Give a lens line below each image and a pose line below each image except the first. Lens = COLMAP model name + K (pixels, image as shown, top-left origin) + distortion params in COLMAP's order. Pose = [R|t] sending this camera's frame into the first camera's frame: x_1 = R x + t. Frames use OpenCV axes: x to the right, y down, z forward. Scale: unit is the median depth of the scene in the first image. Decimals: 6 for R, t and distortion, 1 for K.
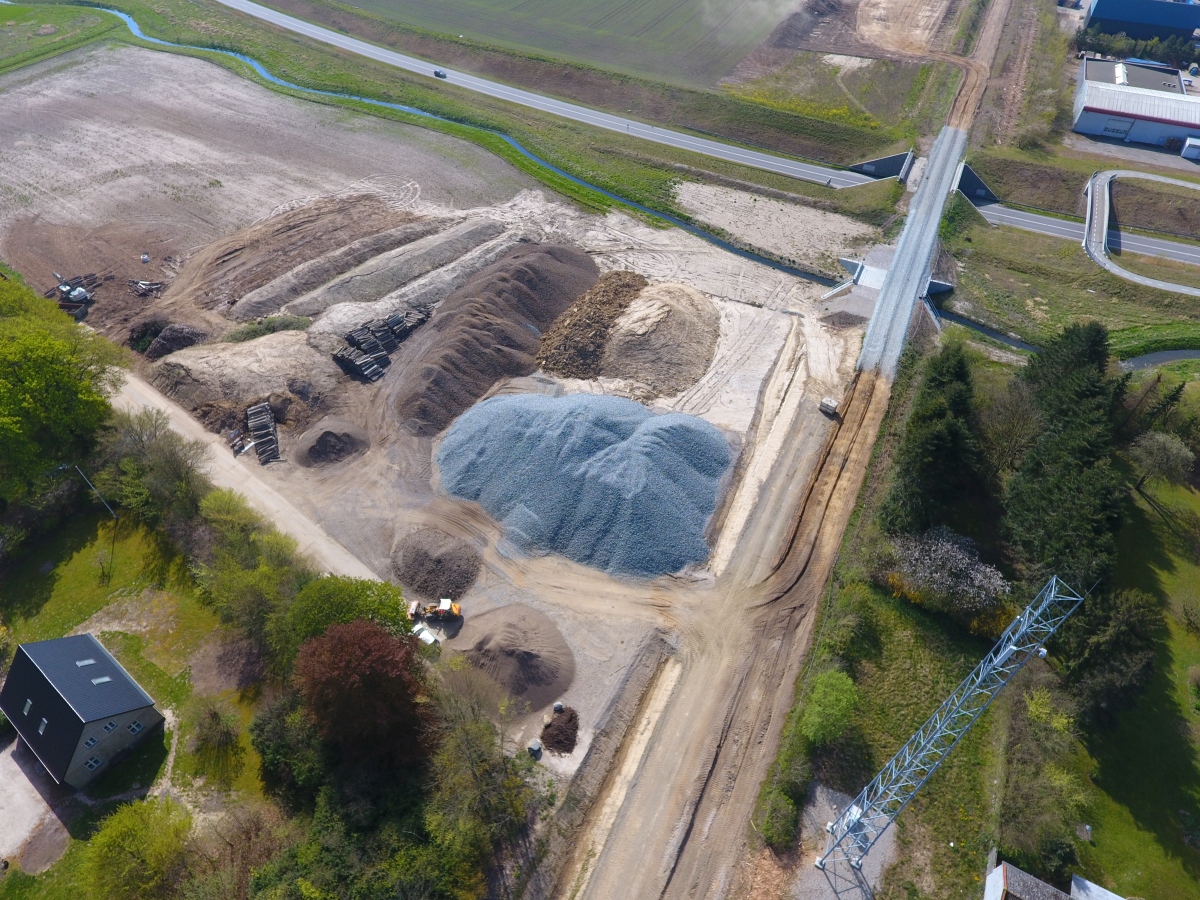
lens RADIAL K [[694.4, 0, 598.1], [0, 694.4, 442.1], [0, 0, 1]] dist [-0.004480, -0.000046]
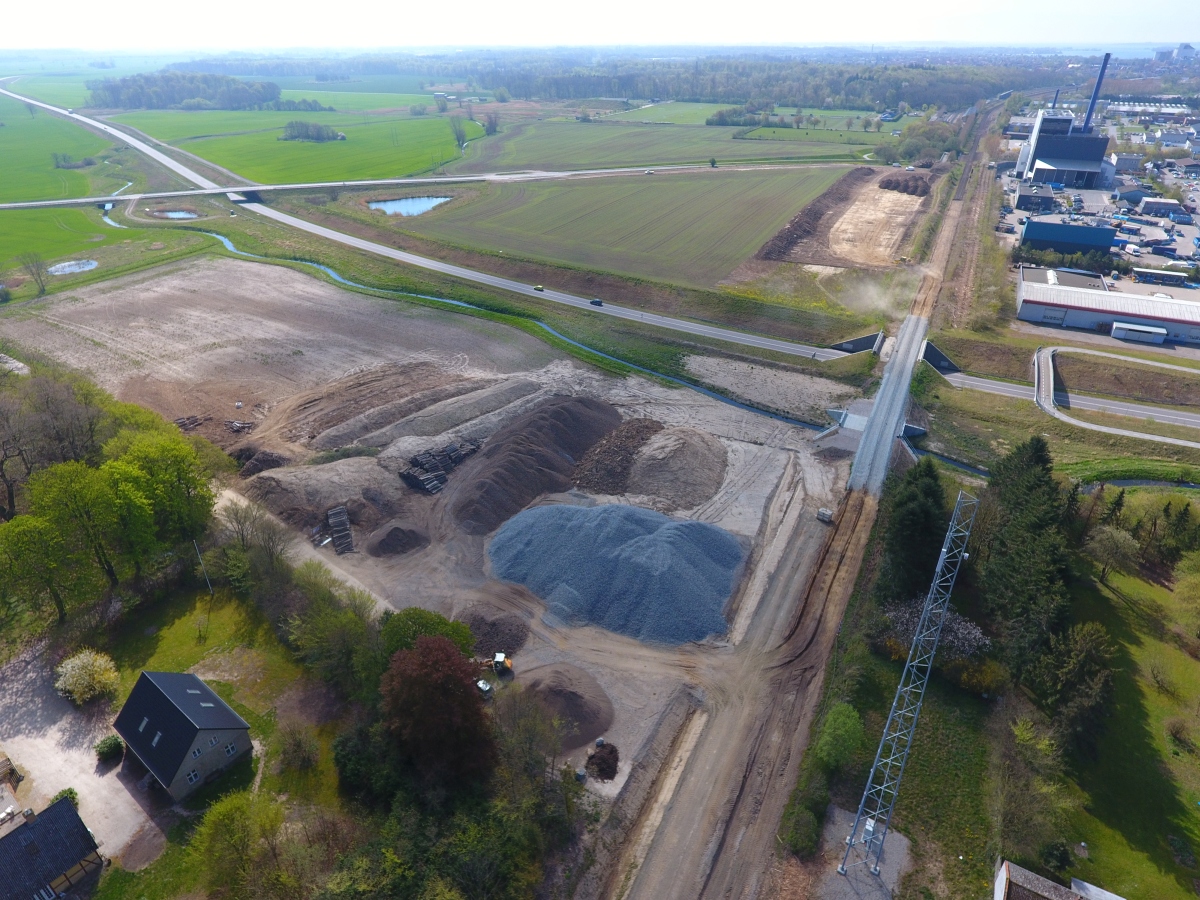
lens RADIAL K [[694.4, 0, 598.0], [0, 694.4, 447.0], [0, 0, 1]] dist [-0.004480, -0.000046]
pose [[0.999948, 0.005136, -0.008756, -0.035598], [-0.007340, 0.961672, -0.274103, 0.152168], [0.007013, 0.274153, 0.961660, -0.142520]]
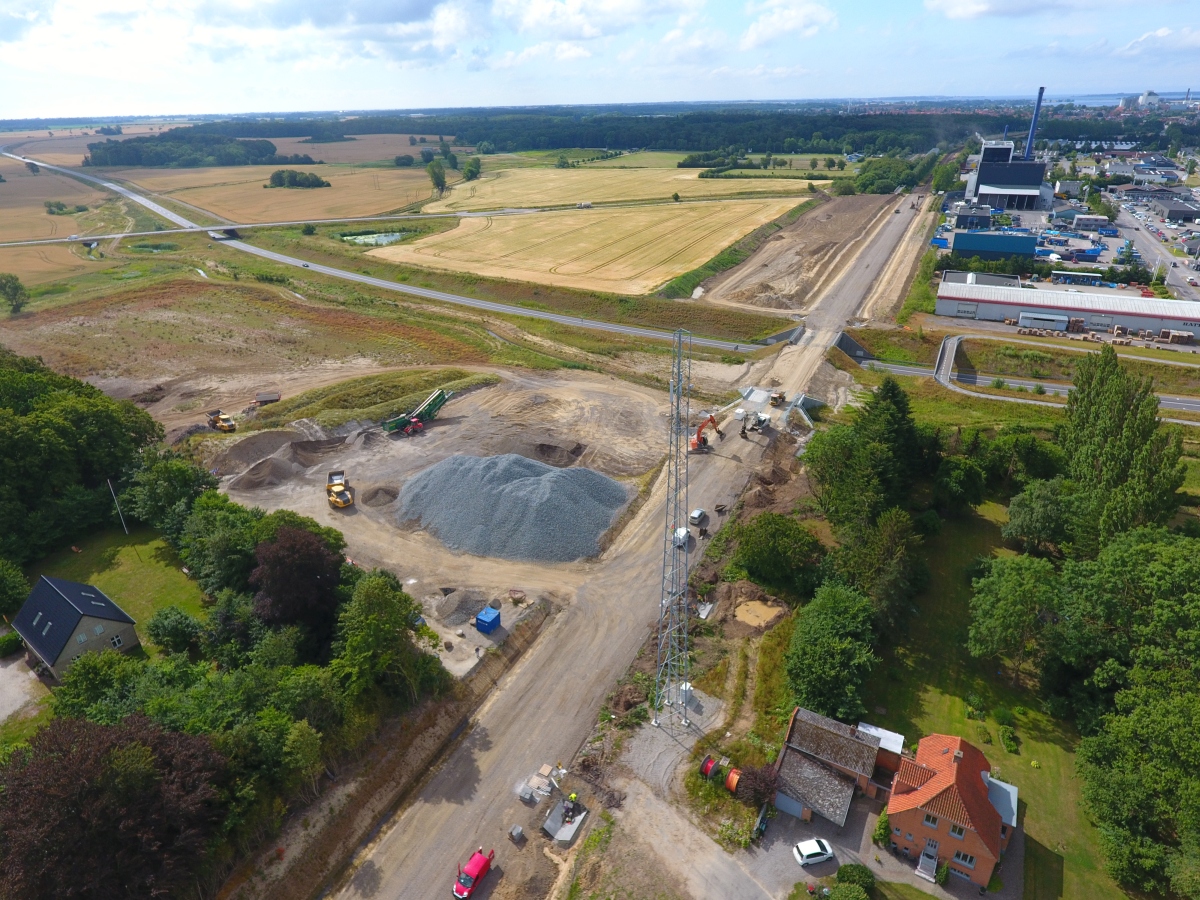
lens RADIAL K [[694.4, 0, 600.8], [0, 694.4, 449.9], [0, 0, 1]] dist [-0.004480, -0.000046]
pose [[0.999837, -0.016365, -0.007661, 0.139724], [0.012818, 0.941184, -0.337652, 0.326104], [0.012736, 0.337498, 0.941240, -0.178872]]
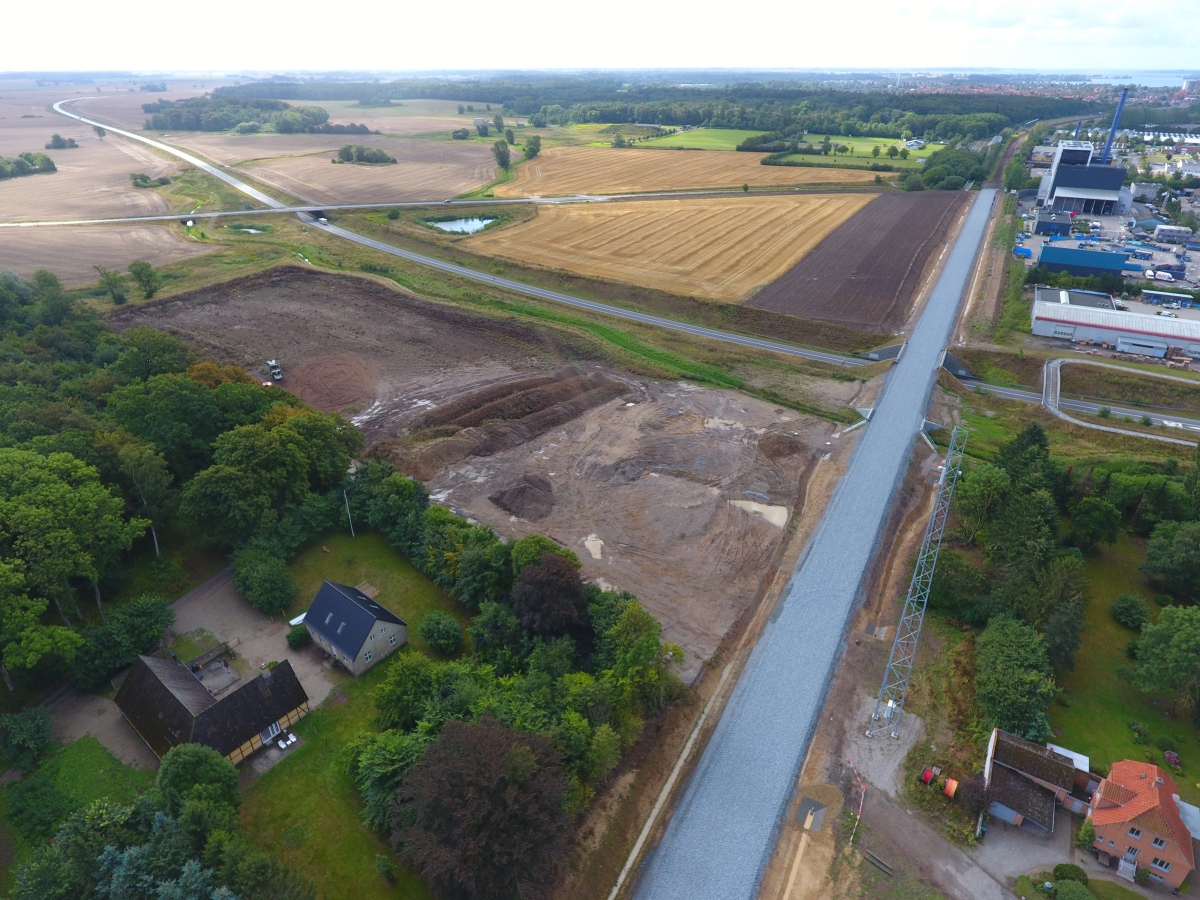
lens RADIAL K [[694.4, 0, 600.8], [0, 694.4, 450.7], [0, 0, 1]] dist [-0.004480, -0.000046]
pose [[0.999098, 0.023824, -0.035155, -0.115354], [-0.033156, 0.954861, -0.295197, 0.280881], [0.026535, 0.296097, 0.954789, -0.327185]]
